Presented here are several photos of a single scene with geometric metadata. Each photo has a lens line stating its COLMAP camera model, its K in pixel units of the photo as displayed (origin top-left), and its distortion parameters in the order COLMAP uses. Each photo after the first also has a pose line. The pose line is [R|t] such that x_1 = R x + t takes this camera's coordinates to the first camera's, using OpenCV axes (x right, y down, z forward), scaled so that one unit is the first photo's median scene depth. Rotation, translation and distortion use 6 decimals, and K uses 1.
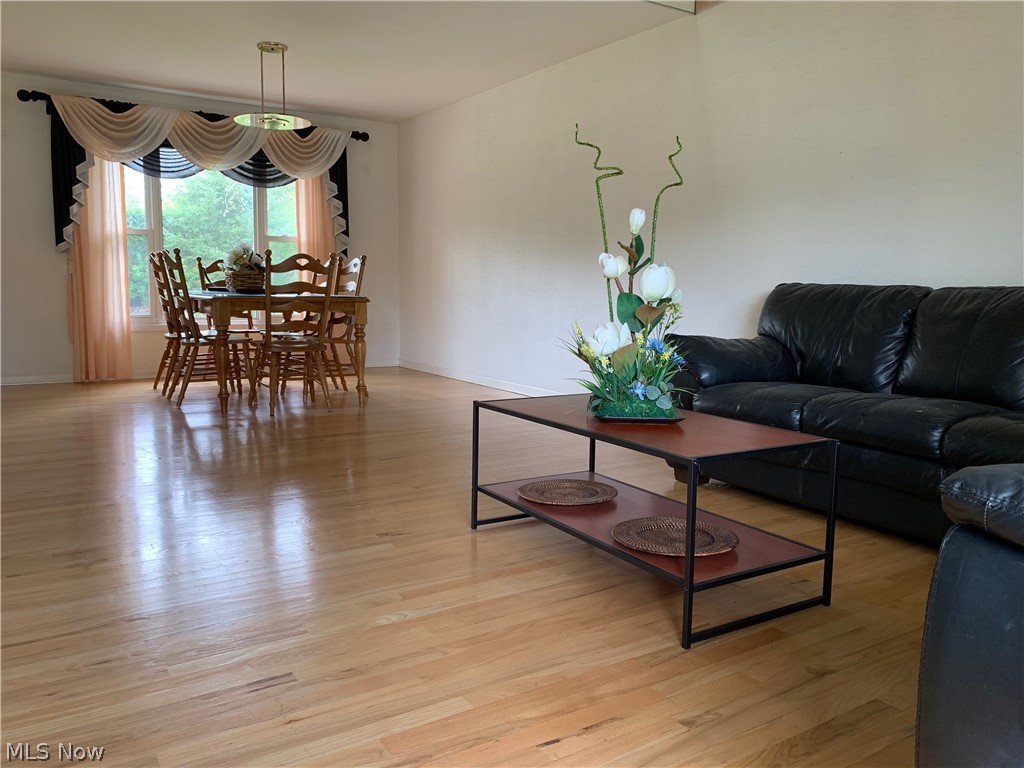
lens RADIAL K [[783.3, 0, 512.6], [0, 783.3, 383.0], [0, 0, 1]] dist [0.013493, -0.003656]
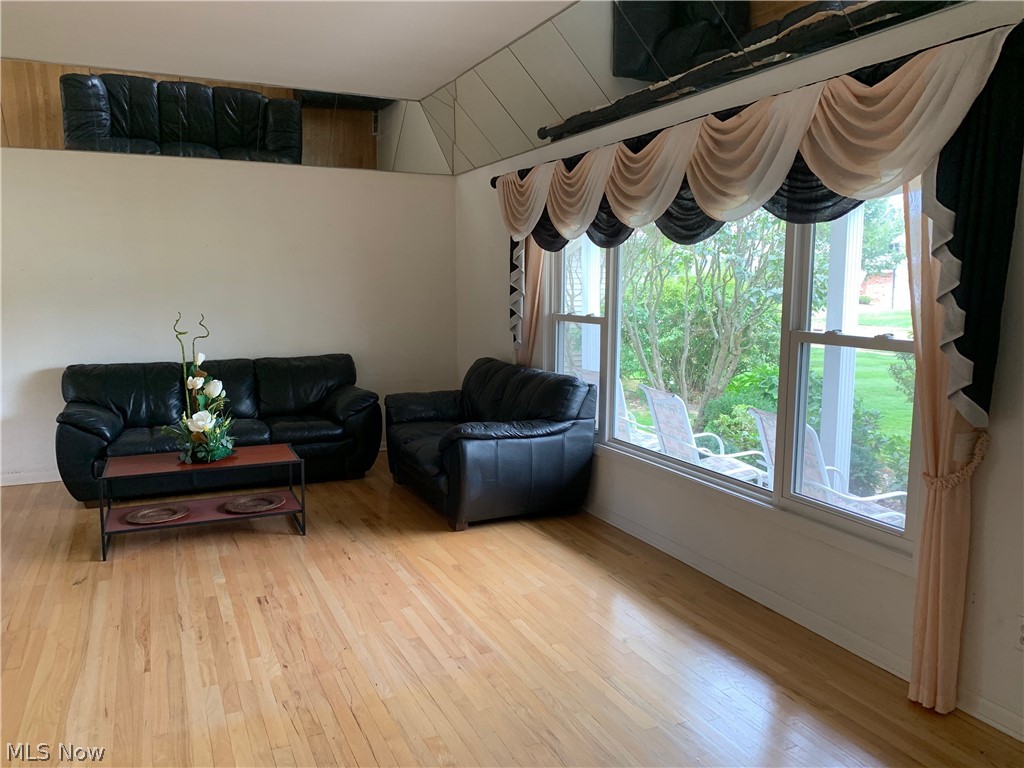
lens RADIAL K [[783.3, 0, 512.3], [0, 783.3, 384.0], [0, 0, 1]] dist [0.013493, -0.003656]
pose [[0.134886, -0.143328, 0.980440, -2.050021], [0.117818, 0.984783, 0.127754, -0.376866], [-0.983832, 0.098282, 0.149720, -0.079484]]
